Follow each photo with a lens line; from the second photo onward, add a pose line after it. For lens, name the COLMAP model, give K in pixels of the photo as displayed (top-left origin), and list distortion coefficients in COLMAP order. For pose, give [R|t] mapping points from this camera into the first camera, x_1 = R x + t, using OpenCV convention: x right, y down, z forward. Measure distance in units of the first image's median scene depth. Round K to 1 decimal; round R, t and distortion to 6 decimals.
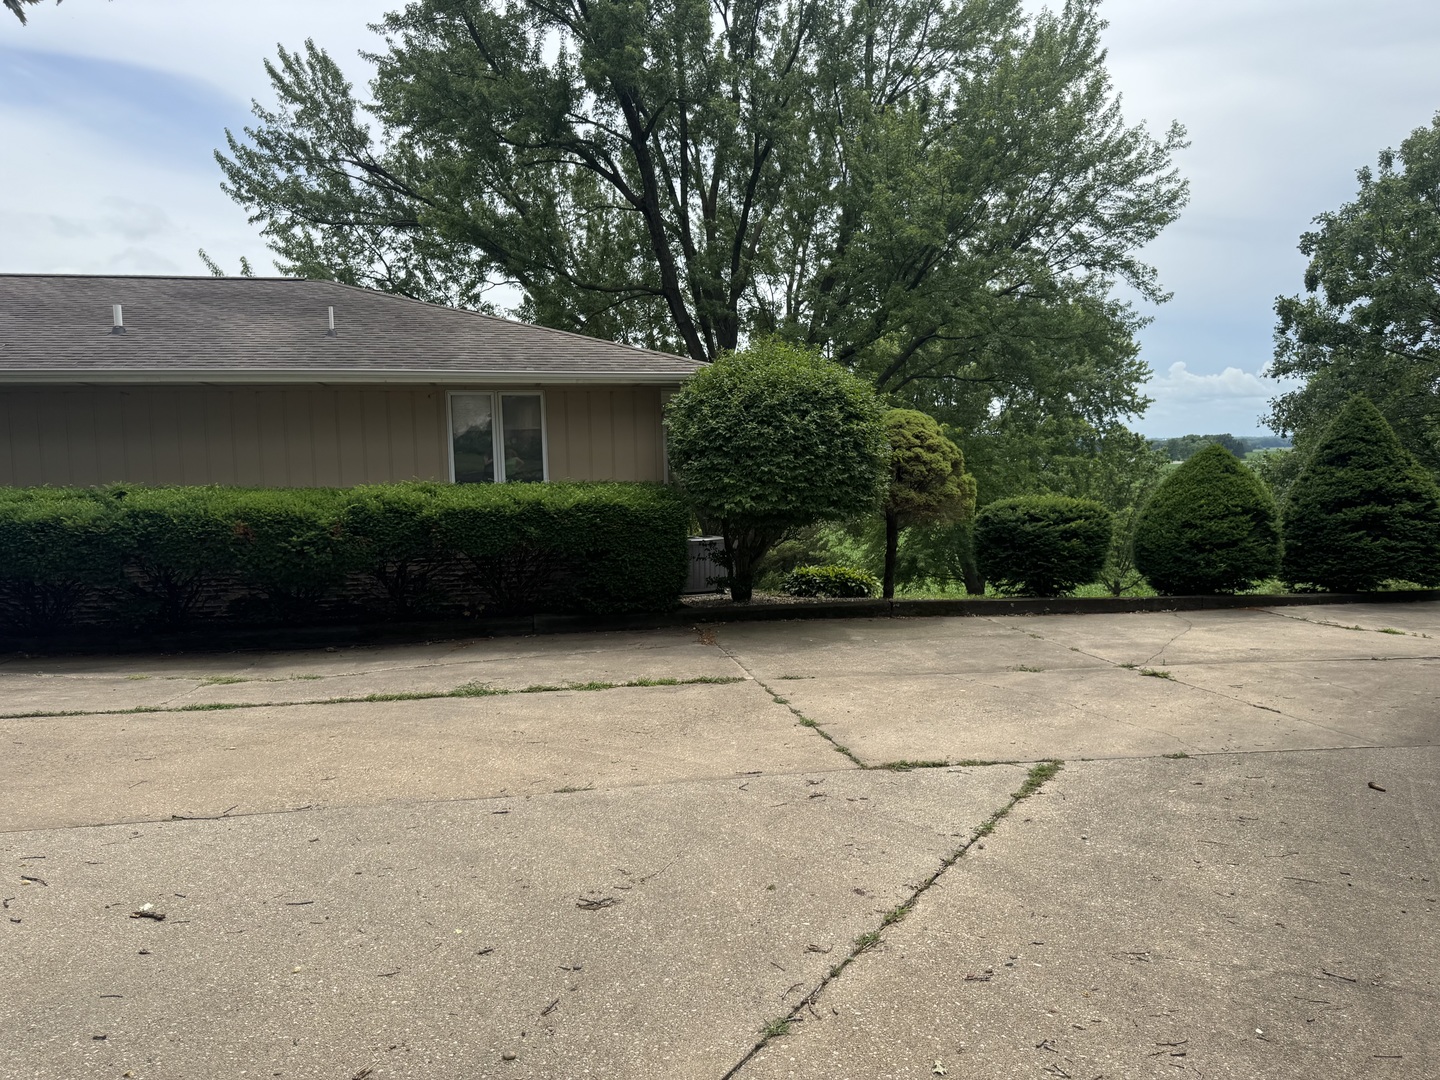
lens RADIAL K [[1009.0, 0, 720.0], [0, 1009.0, 540.0], [0, 0, 1]] dist [-0.000980, -0.000549]
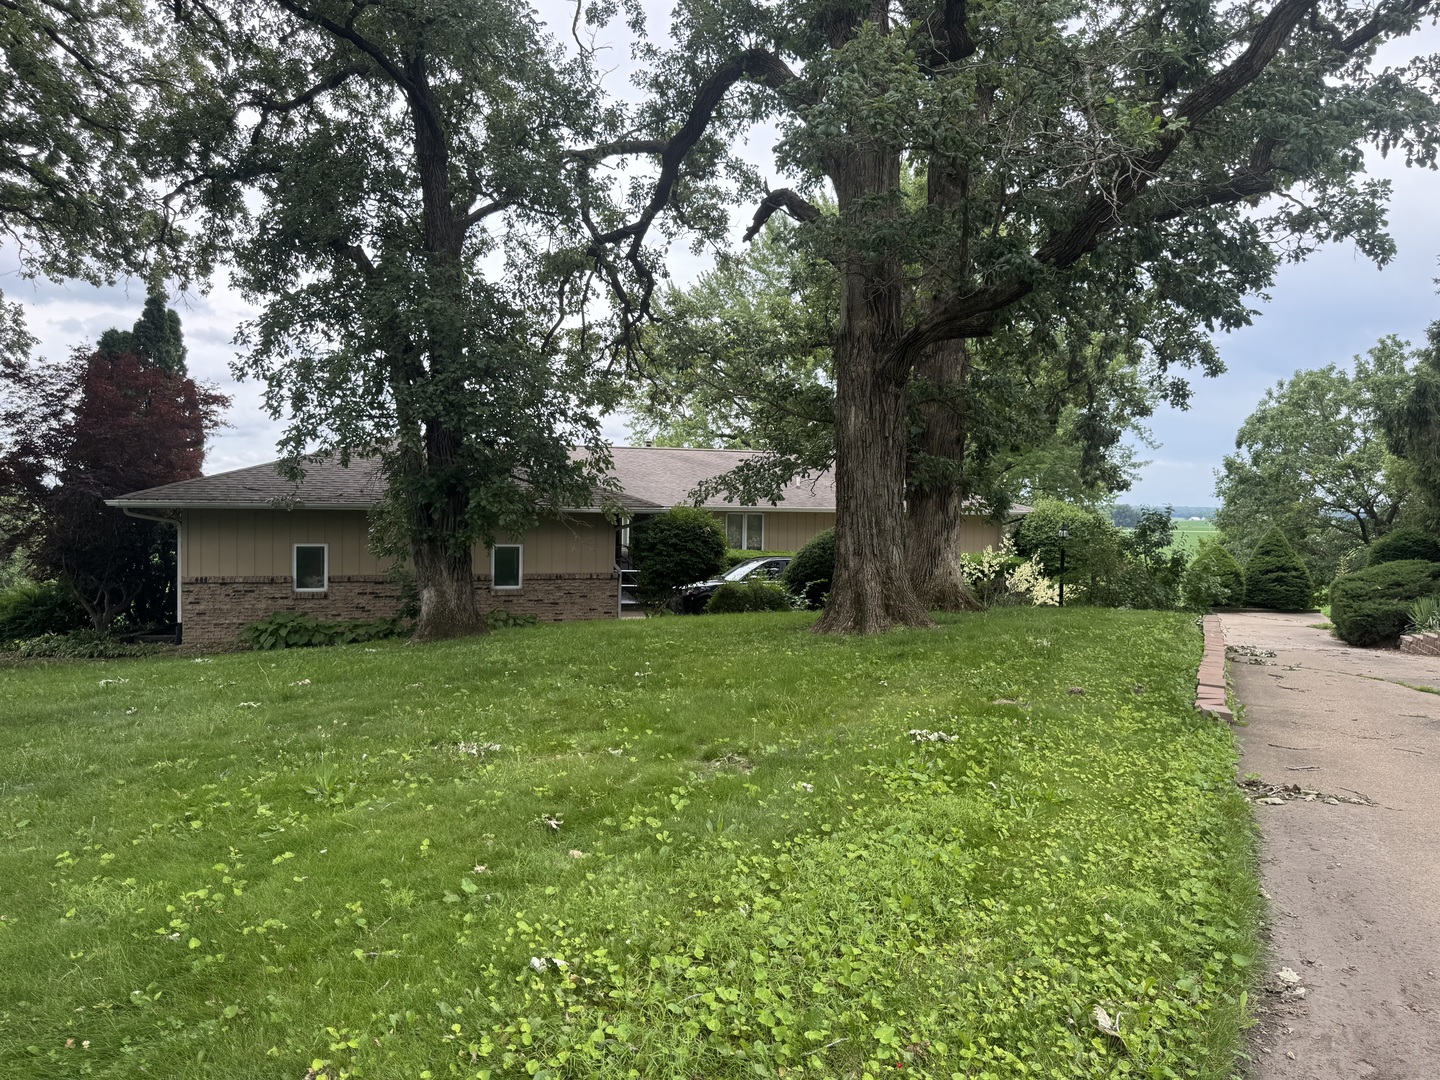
lens RADIAL K [[1009.0, 0, 720.0], [0, 1009.0, 540.0], [0, 0, 1]] dist [-0.000980, -0.000549]
pose [[0.995451, 0.035010, 0.088614, -0.556972], [-0.030901, 0.998402, -0.047319, 0.026924], [-0.090129, 0.044366, 0.994941, -0.792246]]
